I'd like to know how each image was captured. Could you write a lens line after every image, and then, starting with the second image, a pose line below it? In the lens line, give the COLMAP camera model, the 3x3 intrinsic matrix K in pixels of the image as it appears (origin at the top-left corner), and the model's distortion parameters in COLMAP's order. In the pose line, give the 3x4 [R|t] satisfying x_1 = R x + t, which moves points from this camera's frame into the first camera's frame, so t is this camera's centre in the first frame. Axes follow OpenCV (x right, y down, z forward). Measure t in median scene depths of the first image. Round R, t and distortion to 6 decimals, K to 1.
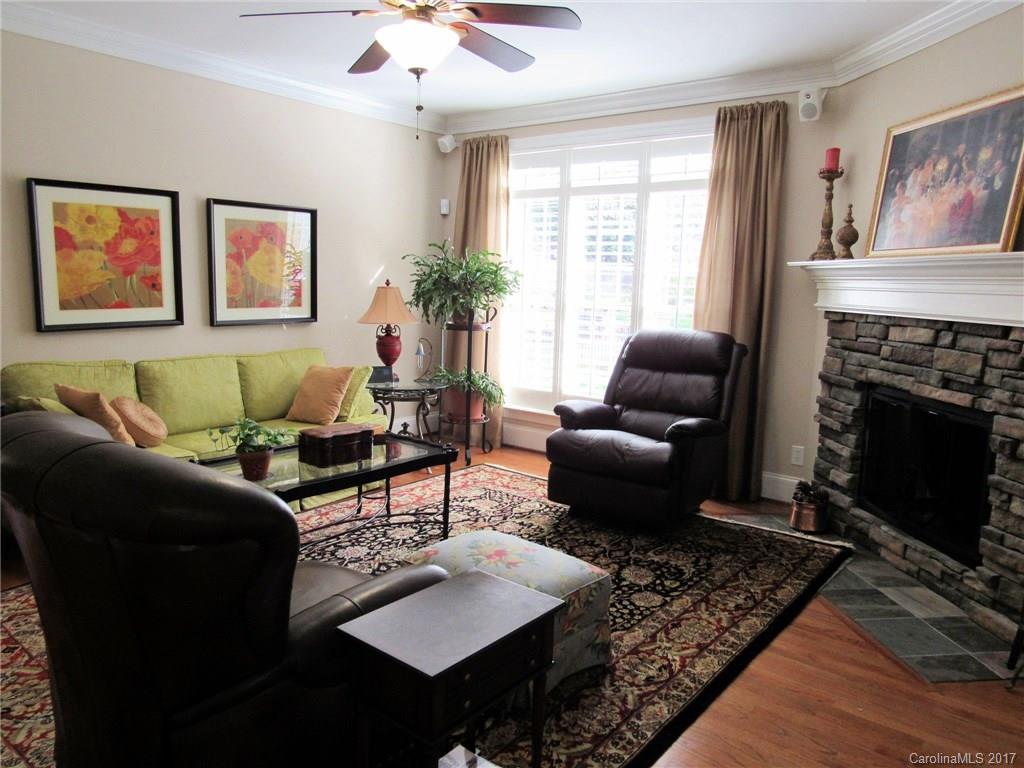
lens RADIAL K [[732.2, 0, 512.5], [0, 732.2, 387.2], [0, 0, 1]] dist [-0.019972, -0.001439]
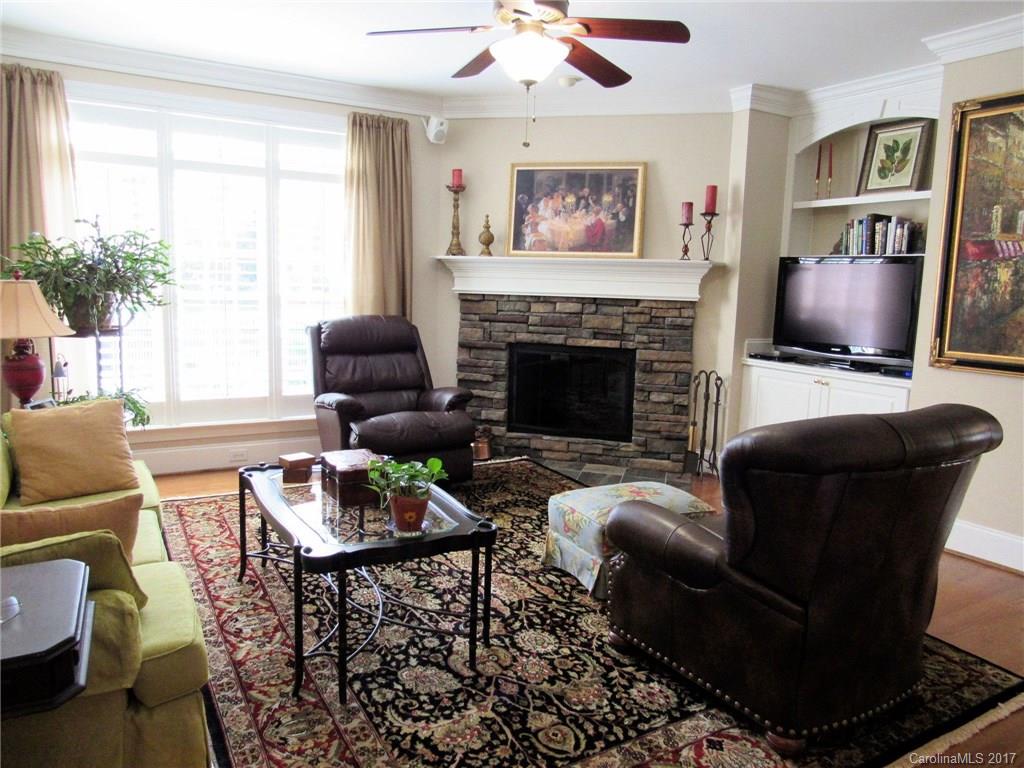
lens RADIAL K [[732.2, 0, 515.2], [0, 732.2, 382.6], [0, 0, 1]] dist [-0.019972, -0.001439]
pose [[0.363957, -0.147828, 0.919610, -0.905723], [0.117847, 0.986699, 0.111972, -0.097091], [-0.923930, 0.067621, 0.376537, 0.501884]]
